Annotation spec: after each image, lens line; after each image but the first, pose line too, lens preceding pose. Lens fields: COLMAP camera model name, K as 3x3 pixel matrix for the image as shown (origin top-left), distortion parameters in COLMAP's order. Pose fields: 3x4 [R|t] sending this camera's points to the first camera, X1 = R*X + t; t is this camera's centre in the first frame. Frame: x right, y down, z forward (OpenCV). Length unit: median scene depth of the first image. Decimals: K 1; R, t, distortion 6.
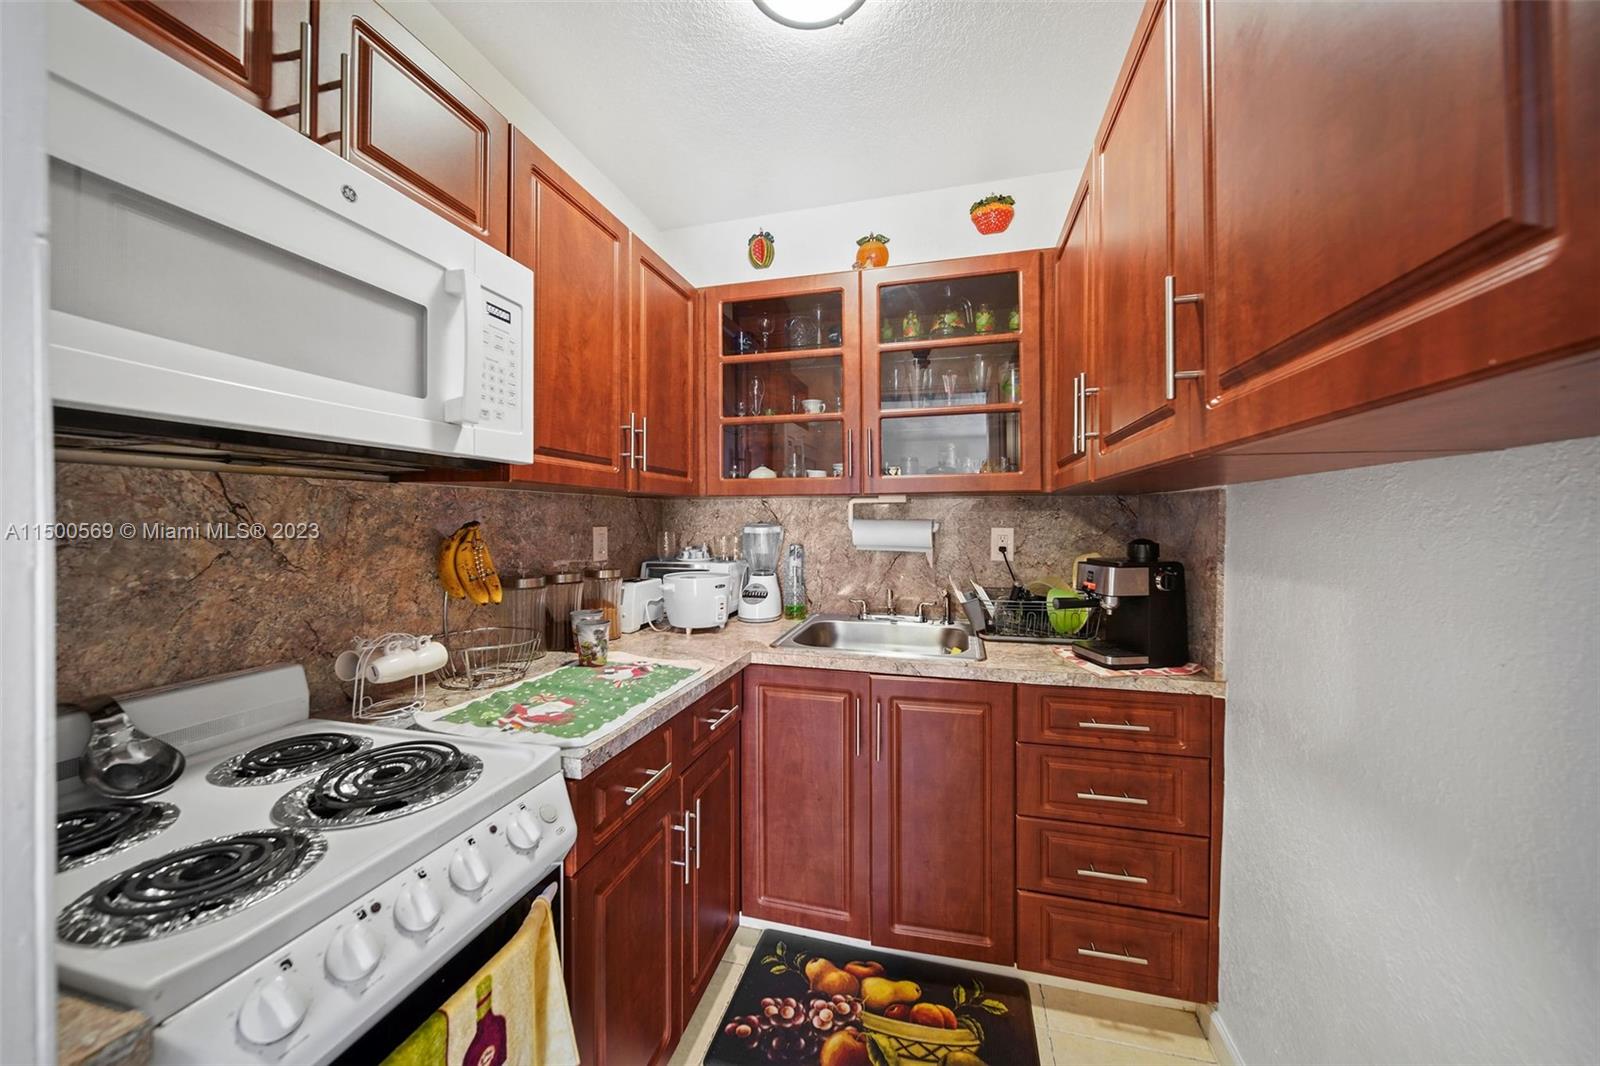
lens RADIAL K [[574.8, 0, 804.4], [0, 574.8, 518.4], [0, 0, 1]] dist [-0.001639, -0.000936]
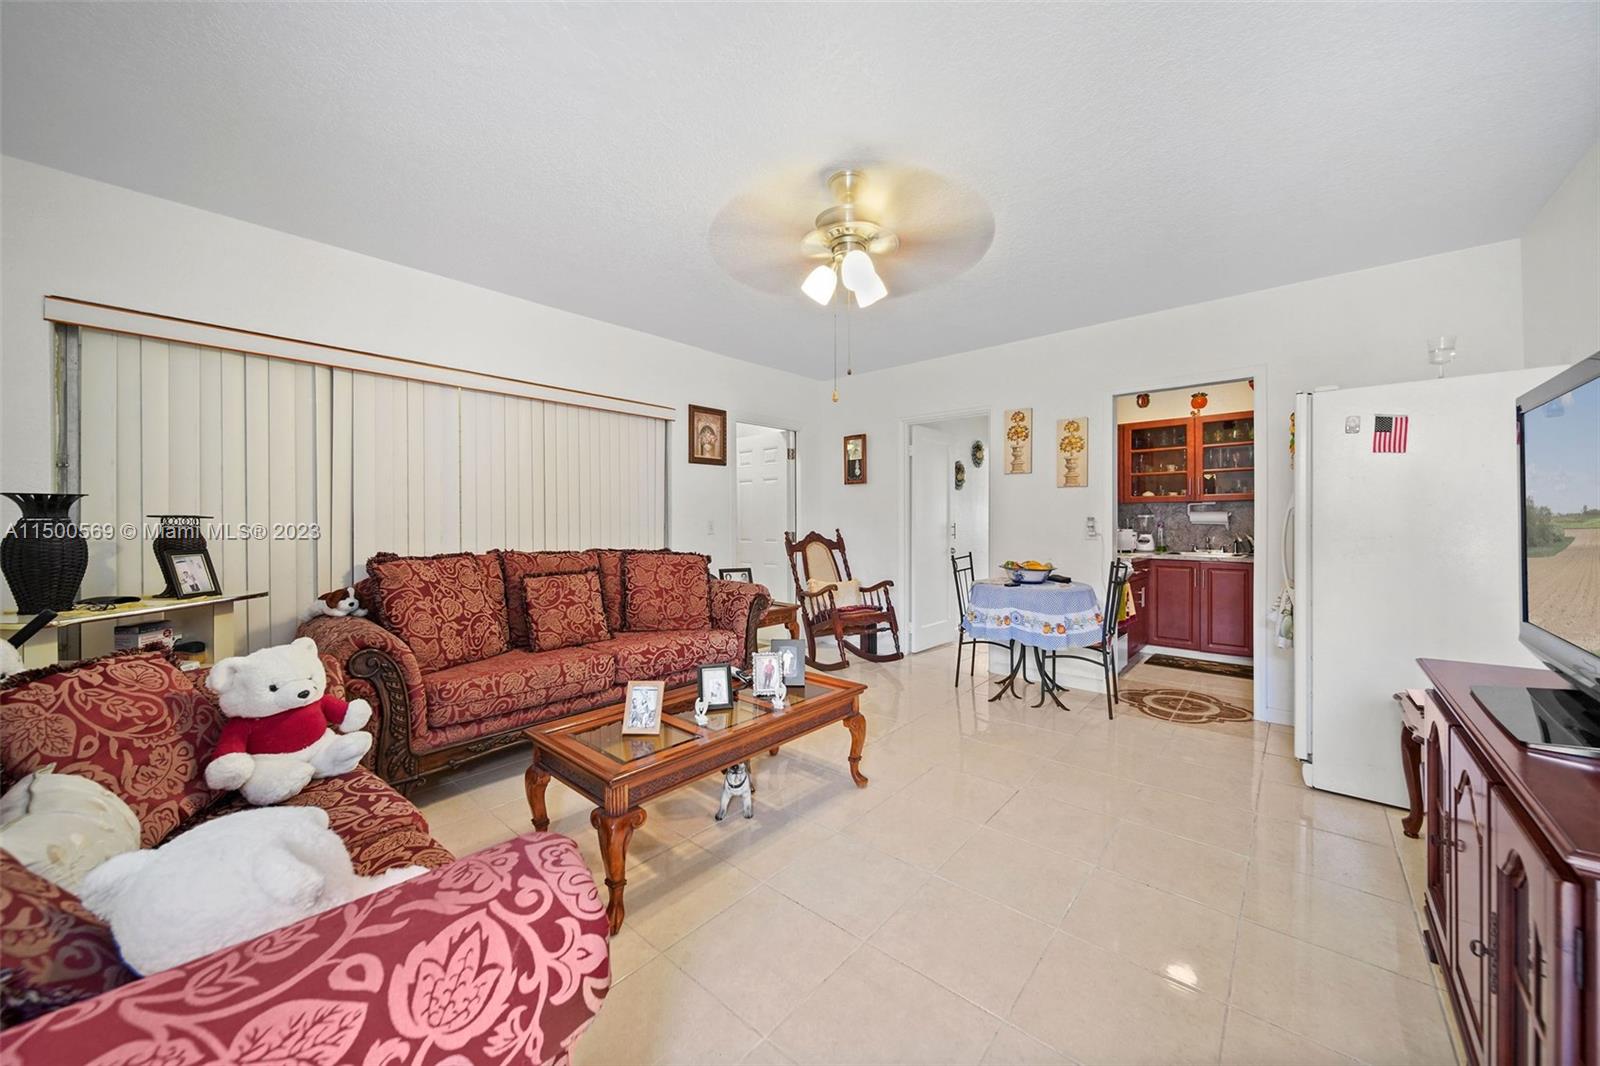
lens RADIAL K [[574.8, 0, 800.4], [0, 574.8, 520.8], [0, 0, 1]] dist [-0.001639, -0.000936]
pose [[0.895618, 0.001912, -0.444820, -0.328431], [0.002603, 0.999951, 0.009538, 0.013412], [0.444817, -0.009701, 0.895569, -2.036900]]
